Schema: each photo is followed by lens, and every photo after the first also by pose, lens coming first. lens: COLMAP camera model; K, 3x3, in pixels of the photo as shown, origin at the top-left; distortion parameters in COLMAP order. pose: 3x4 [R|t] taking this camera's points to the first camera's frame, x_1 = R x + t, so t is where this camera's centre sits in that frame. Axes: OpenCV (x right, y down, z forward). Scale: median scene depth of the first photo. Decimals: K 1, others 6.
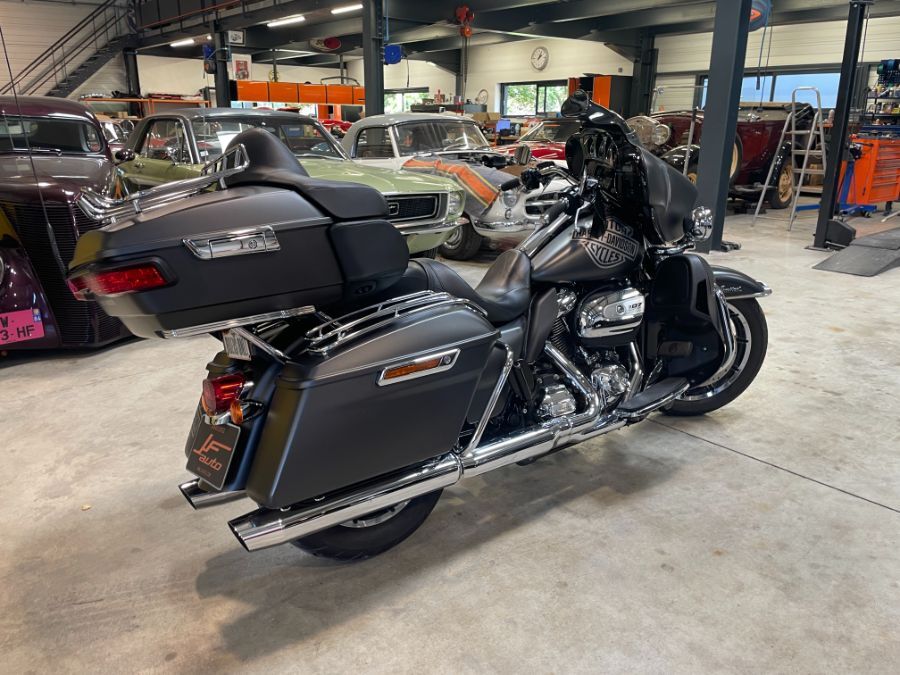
lens RADIAL K [[681.9, 0, 441.4], [0, 681.9, 324.3], [0, 0, 1]] dist [0.091822, -0.122480]
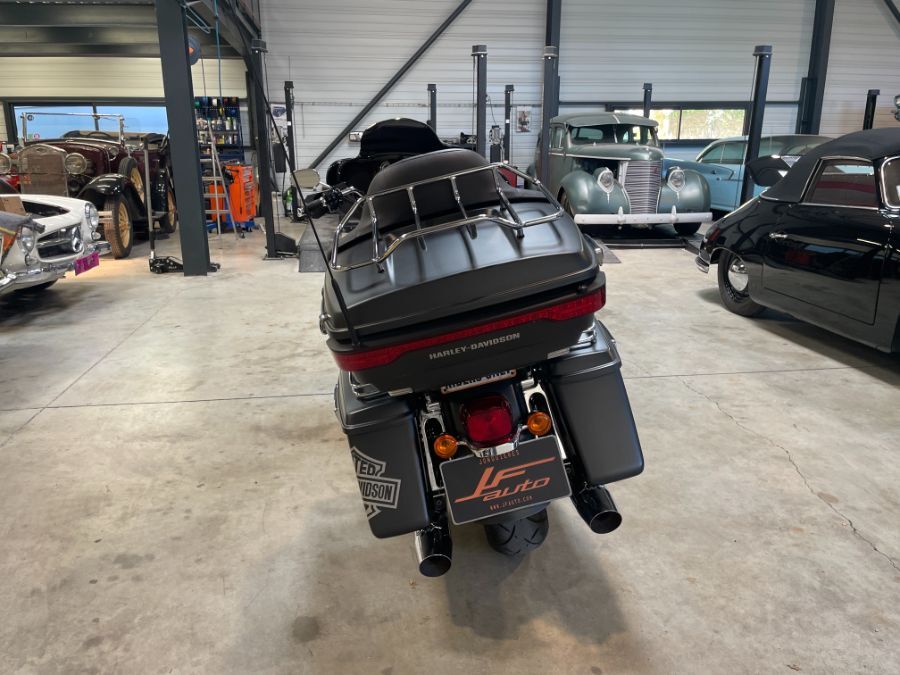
lens RADIAL K [[681.9, 0, 444.4], [0, 681.9, 333.9], [0, 0, 1]] dist [0.091822, -0.122480]
pose [[0.523419, -0.222644, 0.822473, -0.329566], [0.246838, 0.963489, 0.103730, -0.039502], [-0.815539, 0.148724, 0.559265, 0.148282]]
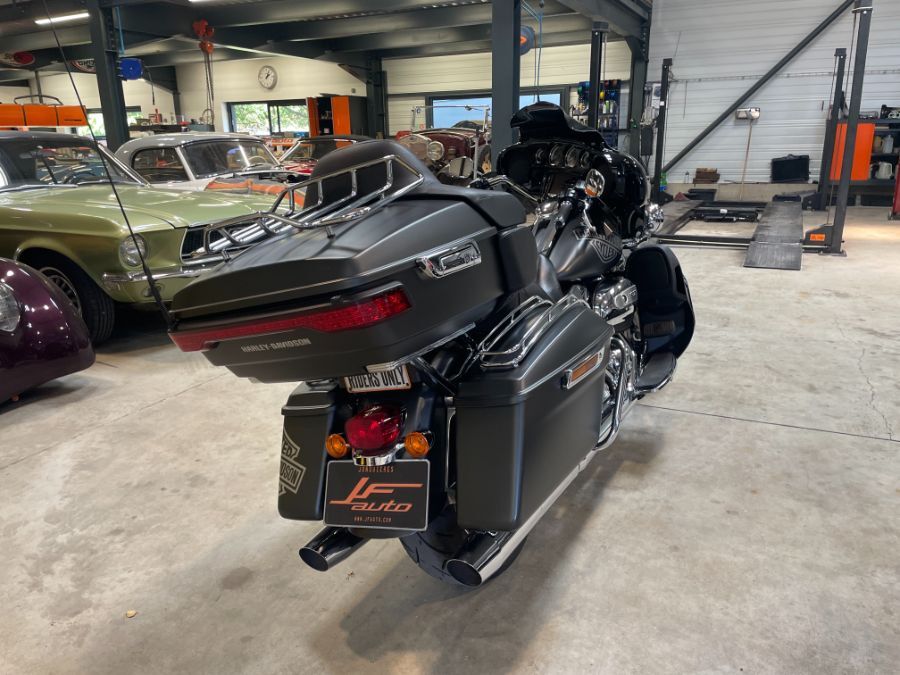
lens RADIAL K [[681.9, 0, 441.7], [0, 681.9, 339.8], [0, 0, 1]] dist [0.091822, -0.122480]
pose [[0.912429, -0.134967, 0.386337, -0.168813], [0.137930, 0.990236, 0.020185, -0.007199], [-0.385289, 0.034871, 0.922137, 0.037718]]
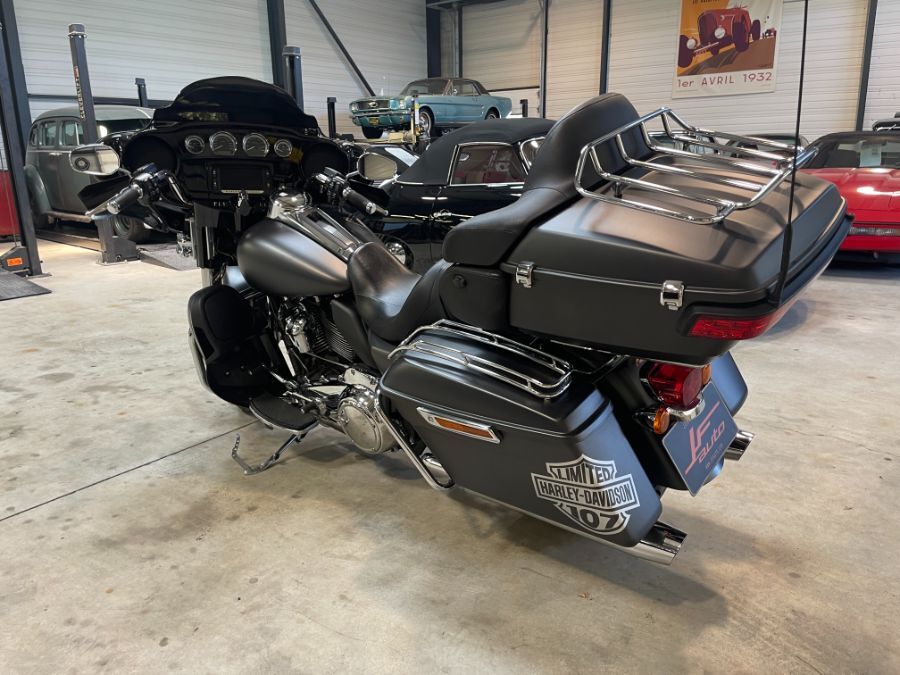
lens RADIAL K [[681.9, 0, 438.0], [0, 681.9, 337.0], [0, 0, 1]] dist [0.091822, -0.122480]
pose [[-0.221410, -0.251755, 0.942124, -0.325634], [0.297534, 0.902596, 0.311117, -0.100059], [-0.928682, 0.349198, -0.124938, 0.413769]]
